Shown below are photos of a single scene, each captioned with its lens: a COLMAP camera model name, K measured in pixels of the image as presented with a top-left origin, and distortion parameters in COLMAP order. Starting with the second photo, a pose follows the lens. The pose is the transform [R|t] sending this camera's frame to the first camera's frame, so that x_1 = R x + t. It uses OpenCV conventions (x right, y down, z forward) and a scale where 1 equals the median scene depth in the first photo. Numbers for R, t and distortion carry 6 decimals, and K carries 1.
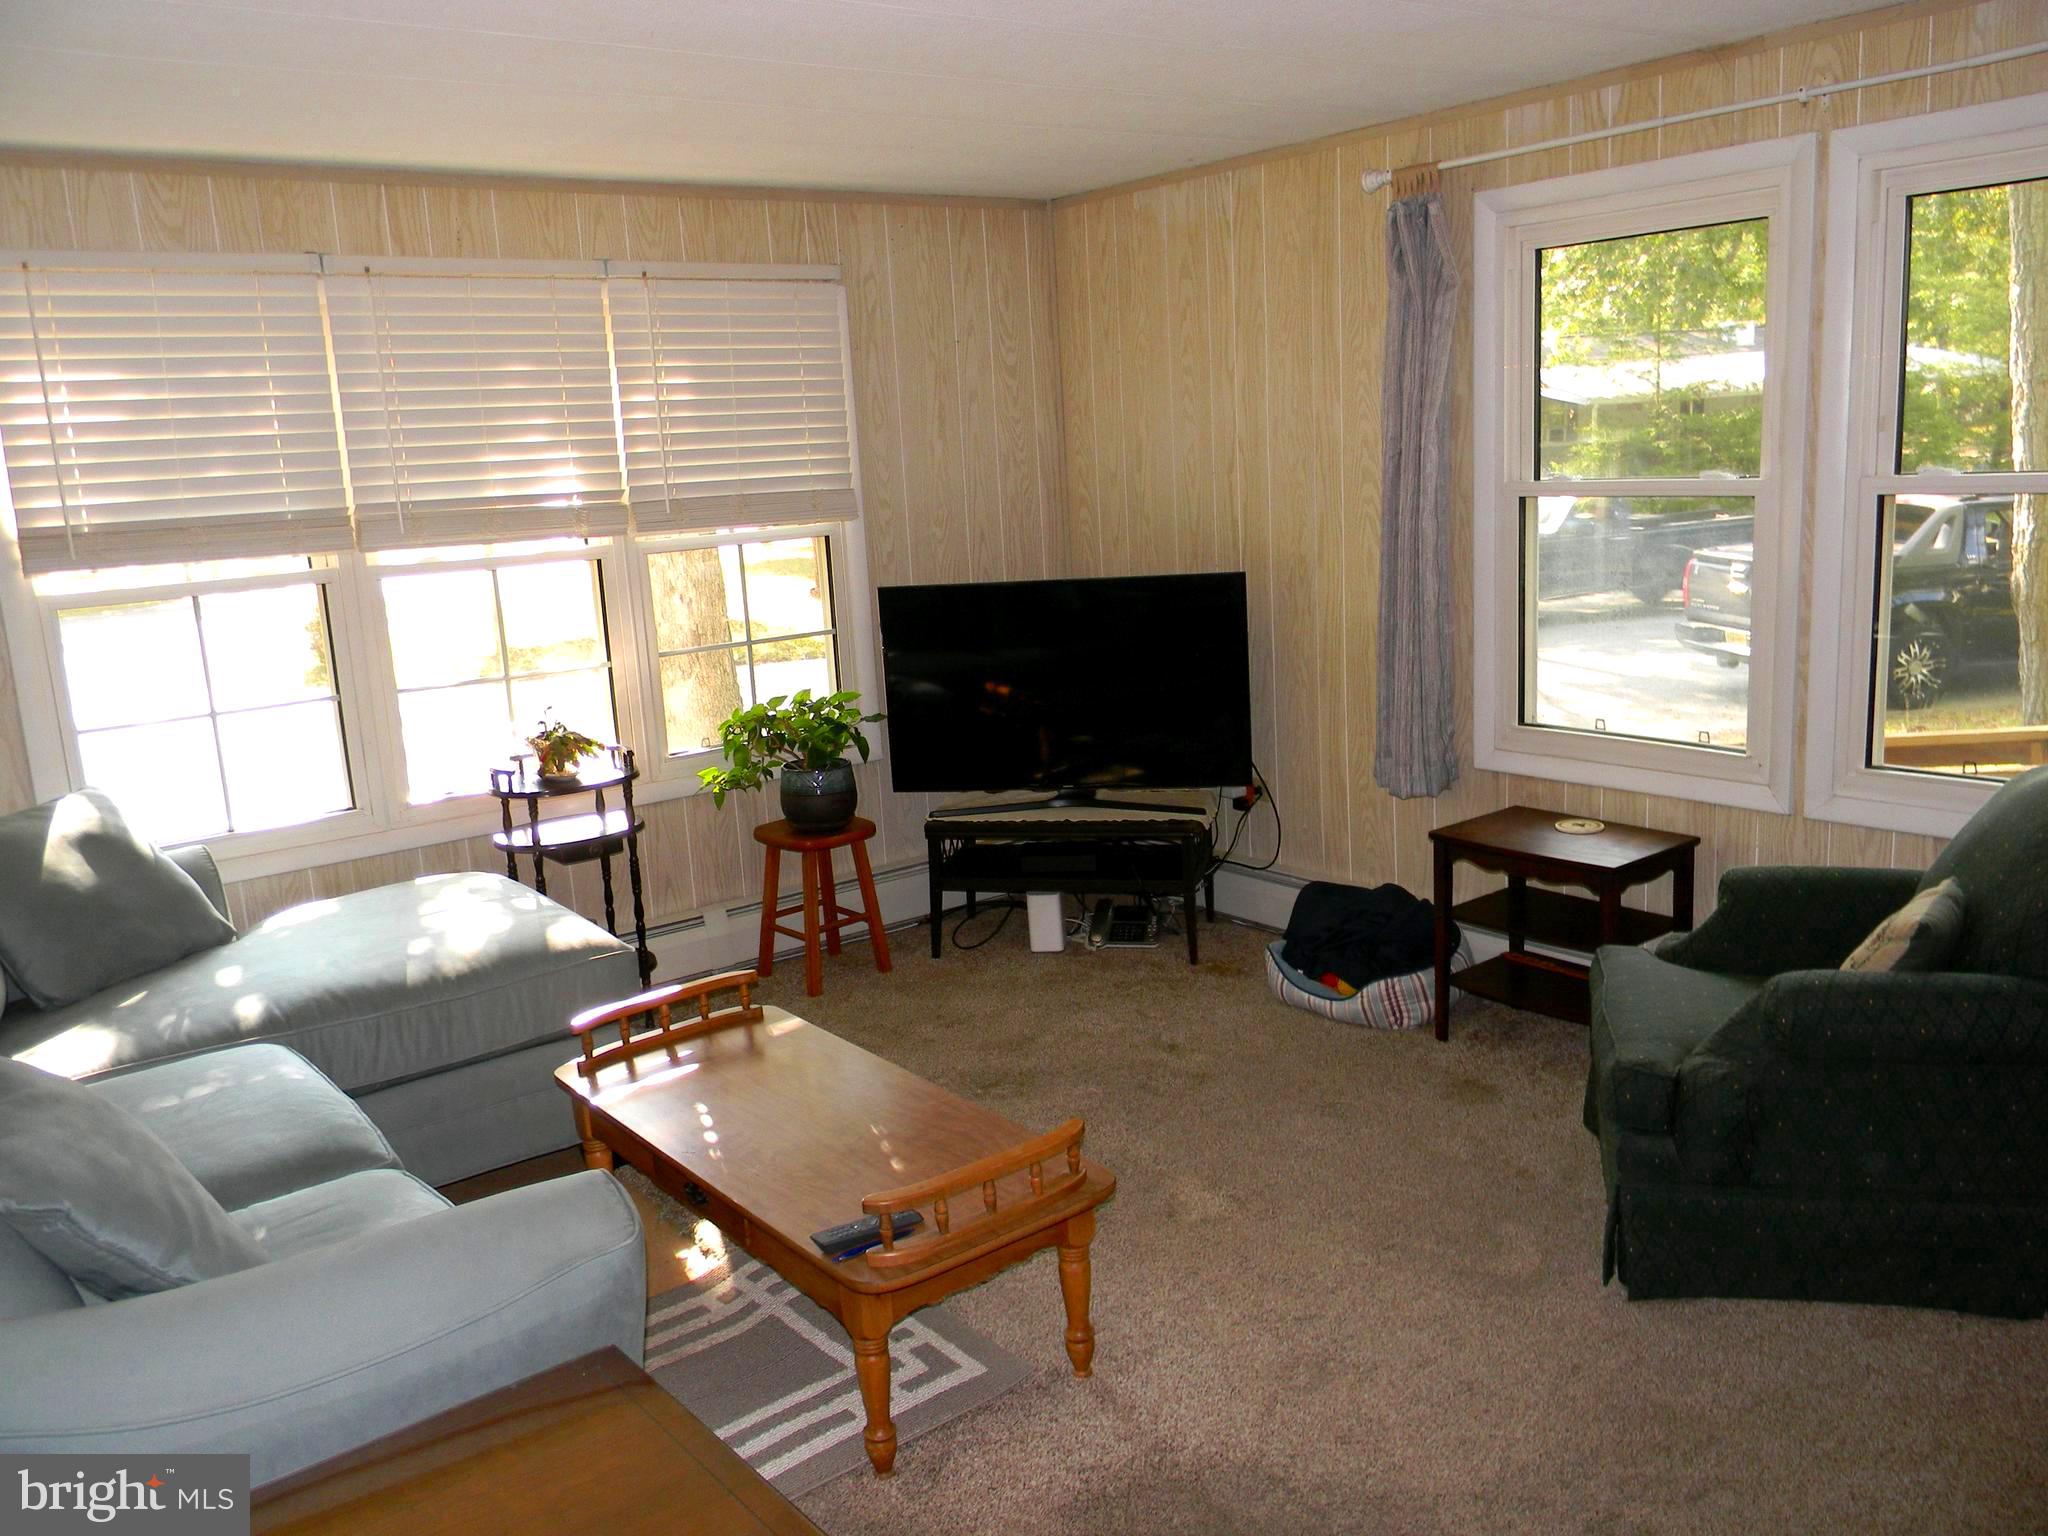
lens RADIAL K [[1664.5, 0, 1012.4], [0, 1664.5, 779.2], [0, 0, 1]] dist [0.029158, -0.042948]
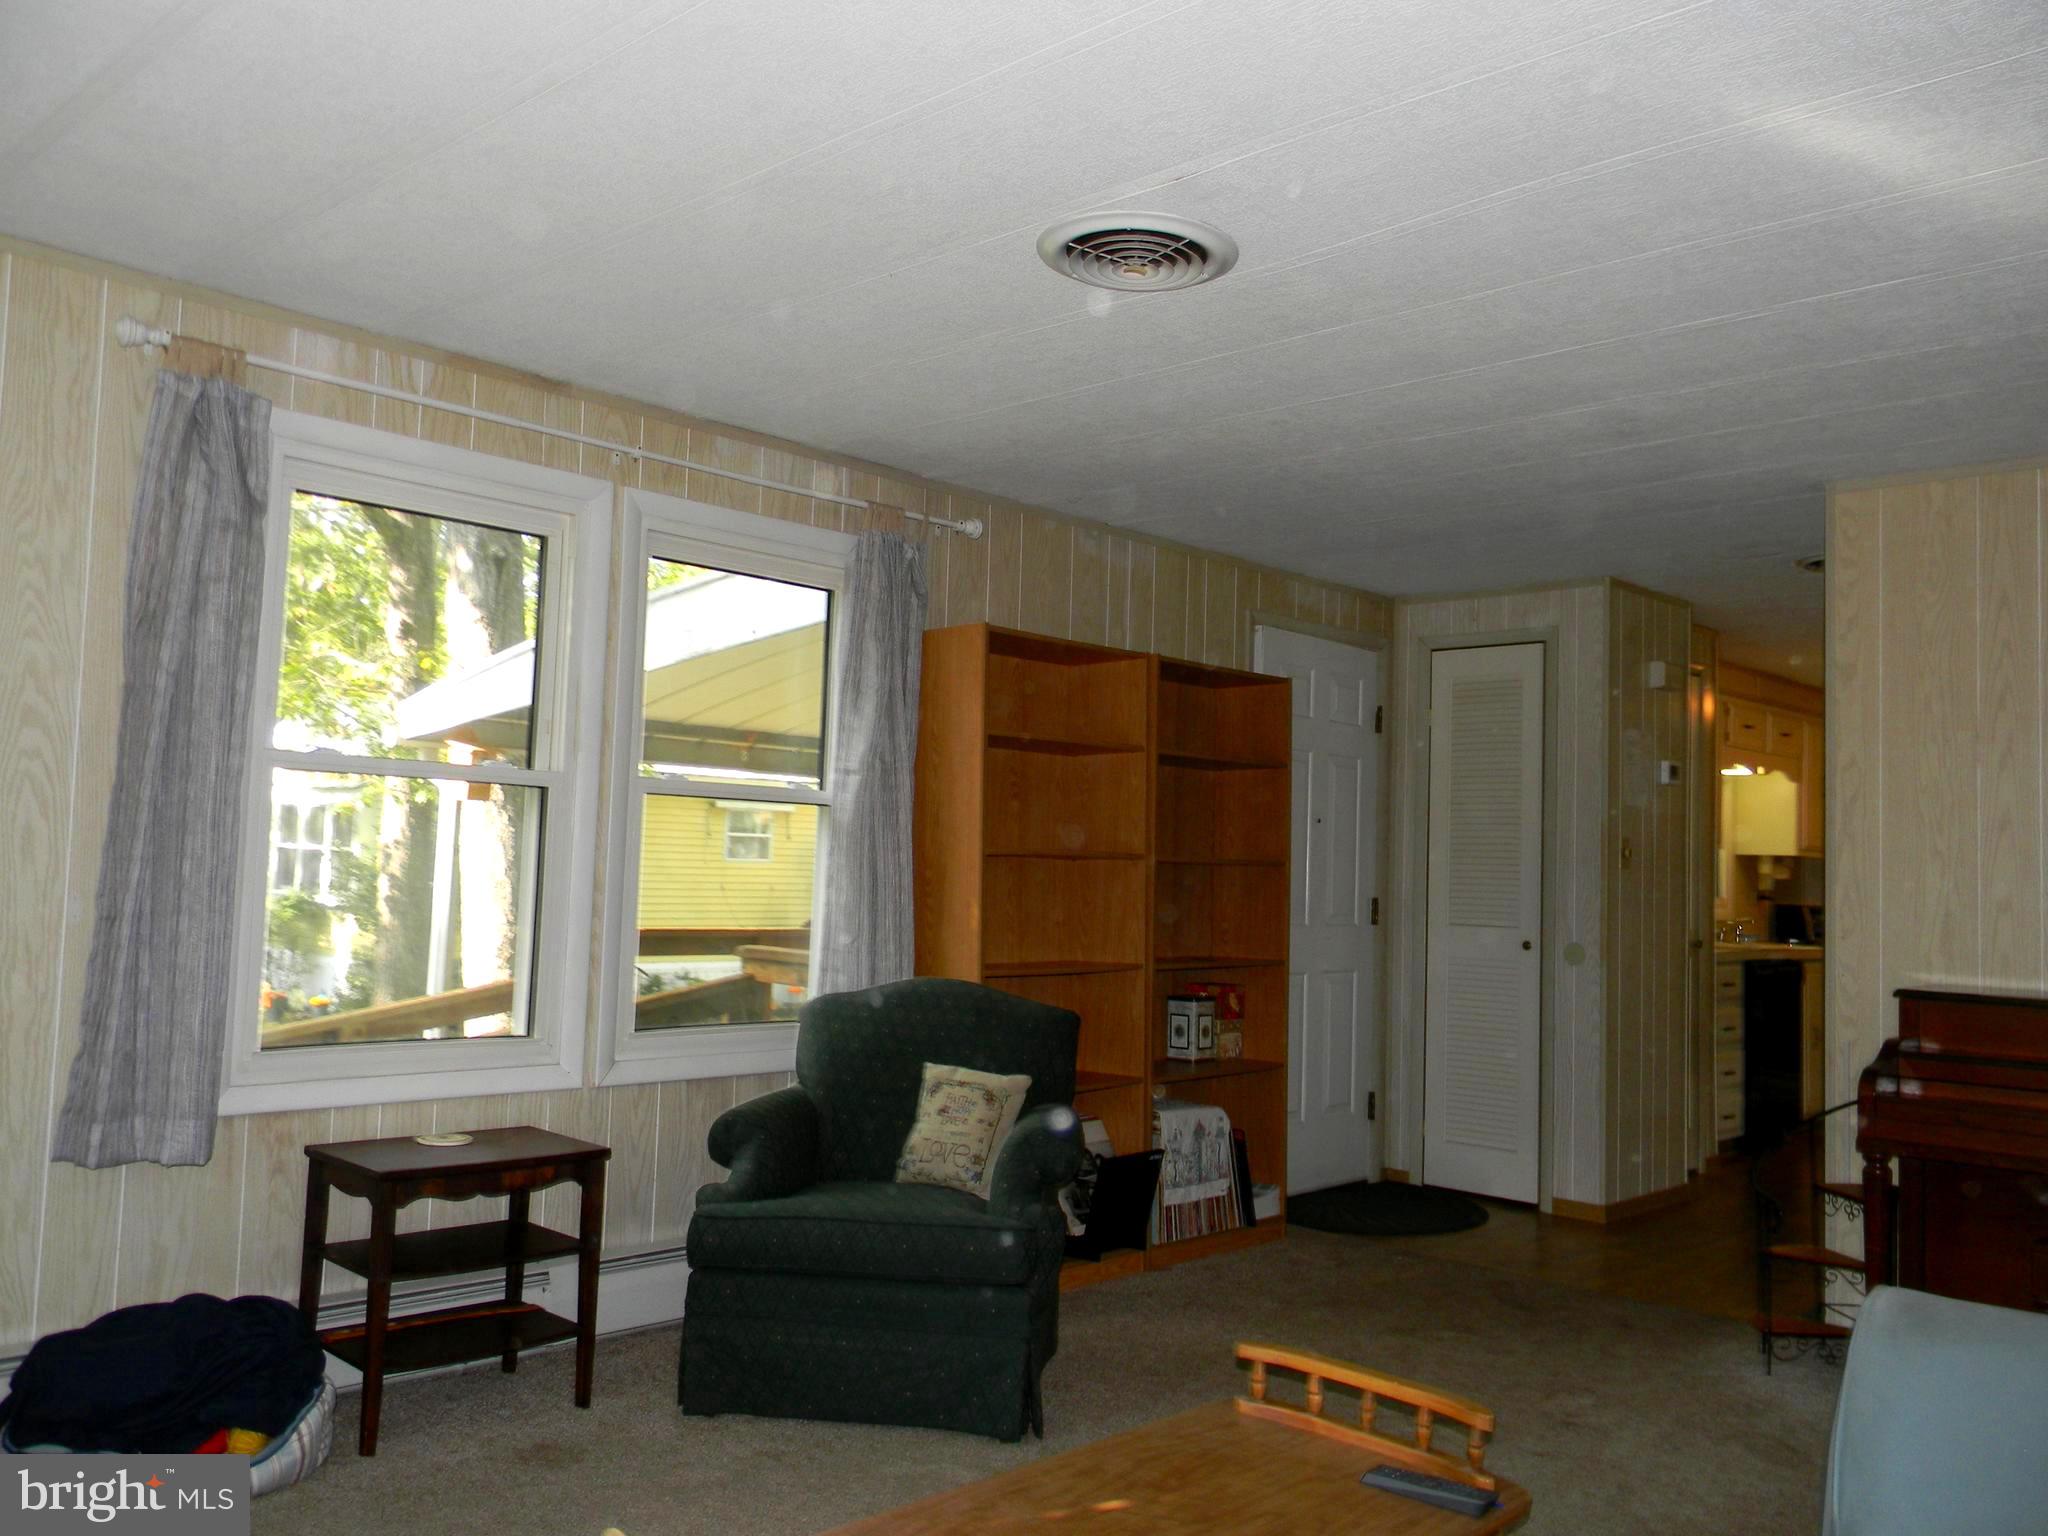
lens RADIAL K [[1634.2, 0, 1012.8], [0, 1634.2, 760.9], [0, 0, 1]] dist [-0.006283, 0.000986]
pose [[-0.143569, 0.115055, 0.982929, -0.542230], [0.172056, 0.980995, -0.089698, -0.037271], [-0.974569, 0.156241, -0.160636, 0.774410]]
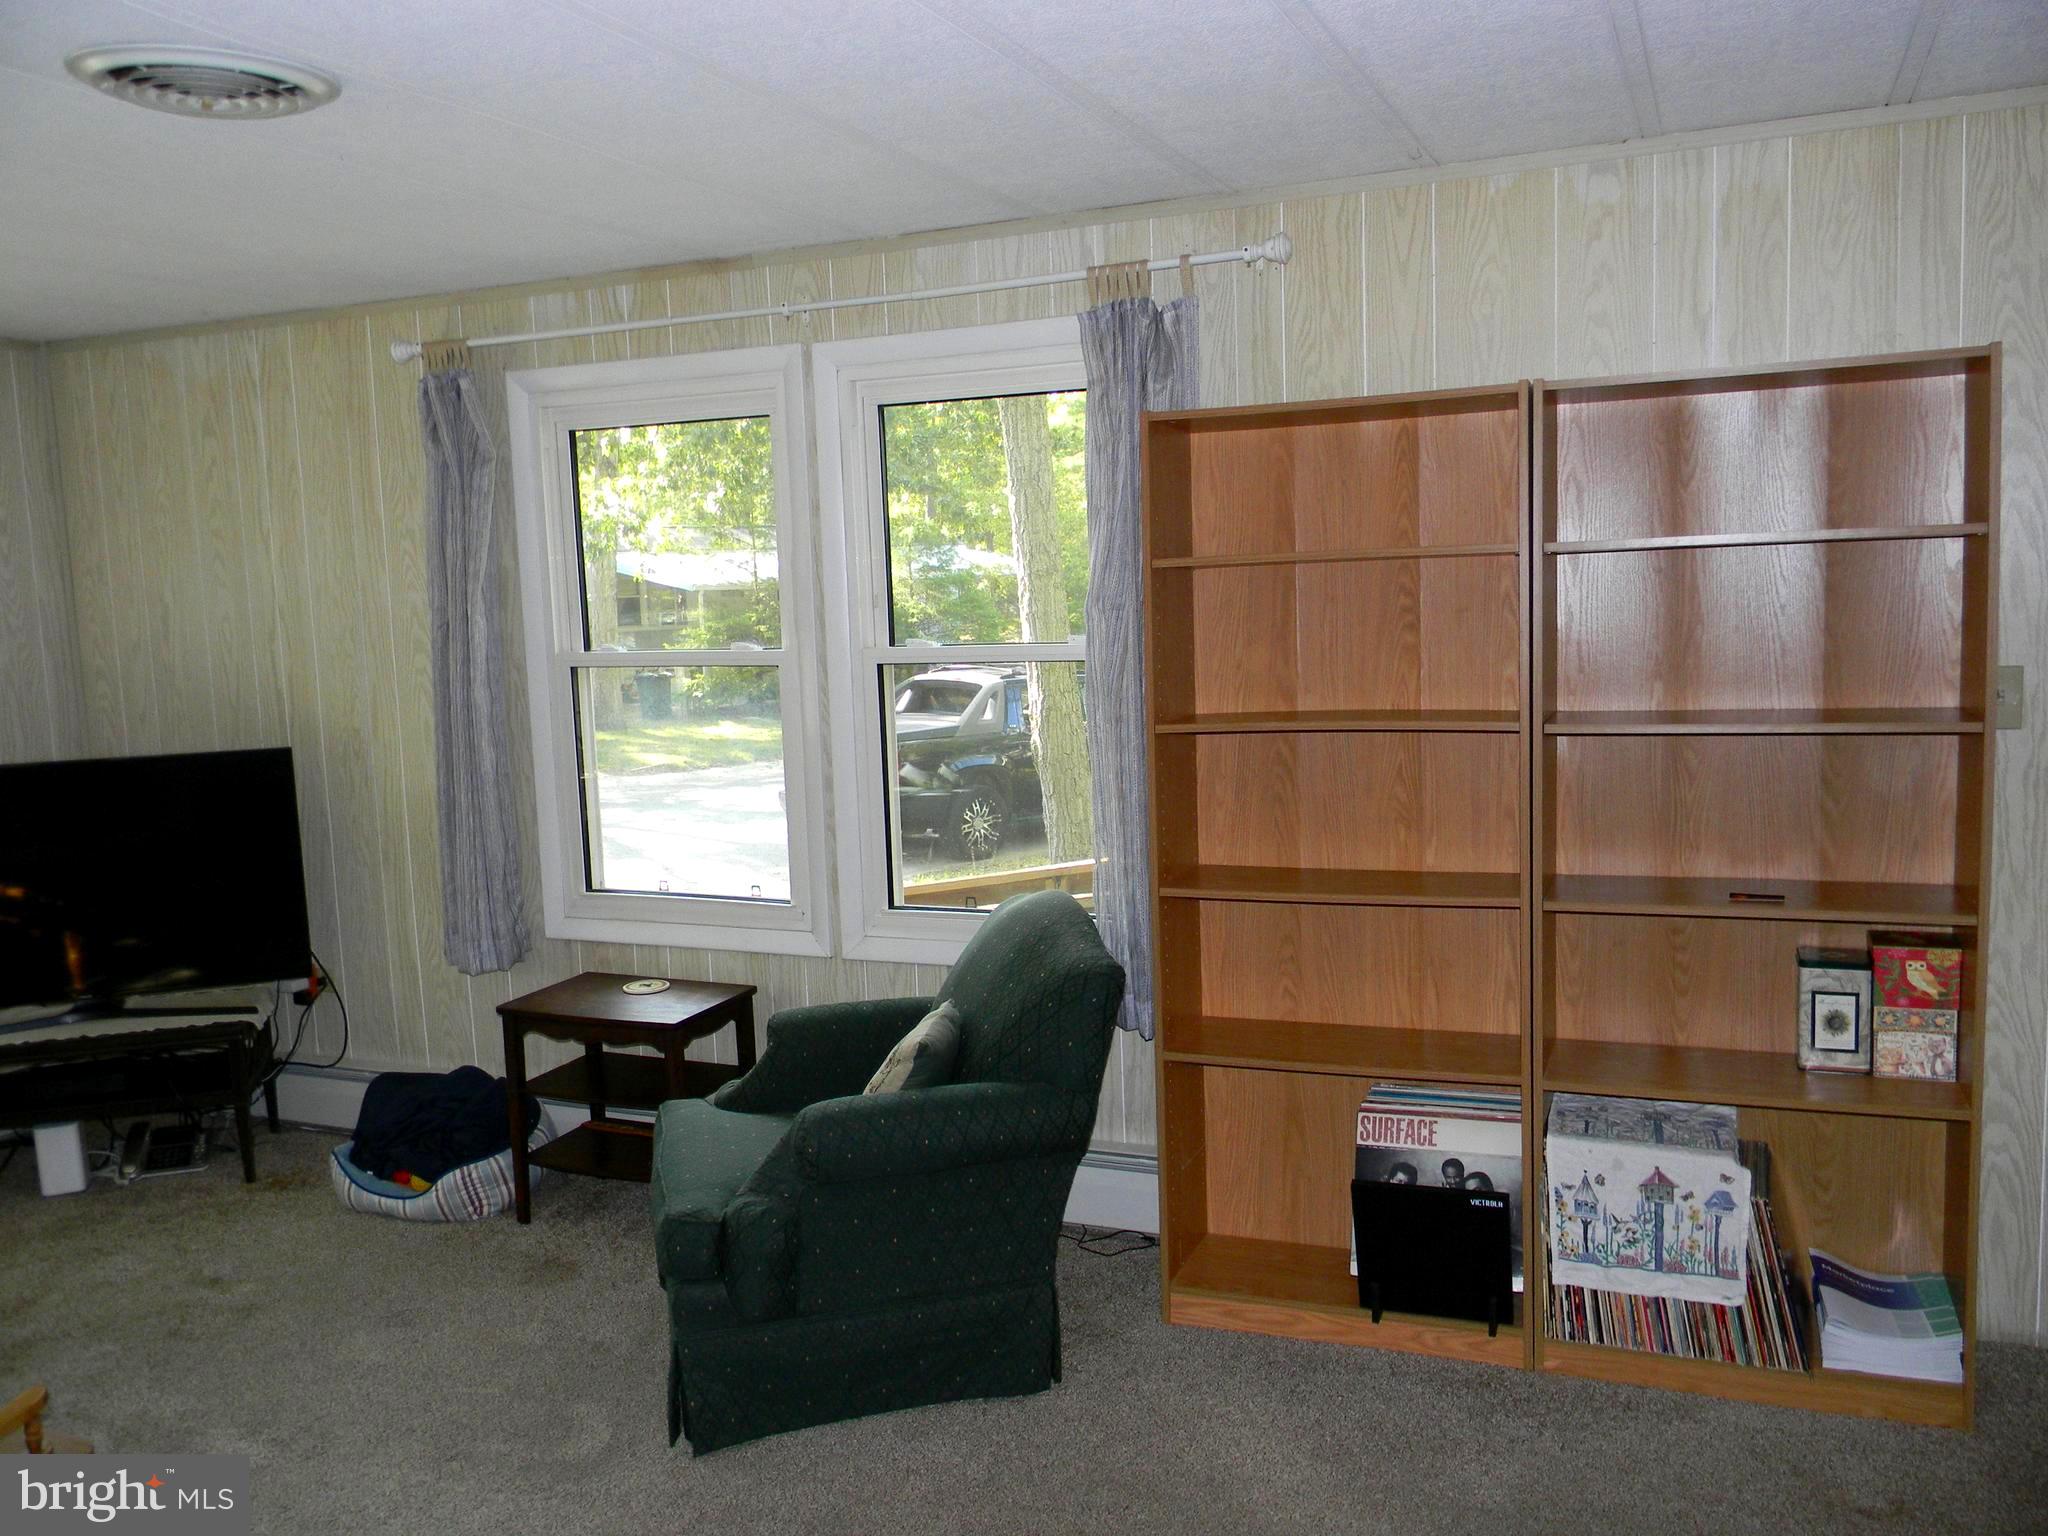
lens RADIAL K [[1664.5, 0, 1012.4], [0, 1664.5, 779.2], [0, 0, 1]] dist [0.029158, -0.042948]
pose [[0.874406, -0.032095, 0.484132, 0.045246], [0.083635, 0.992844, -0.085236, 0.007690], [-0.477932, 0.115021, 0.870833, -0.004428]]
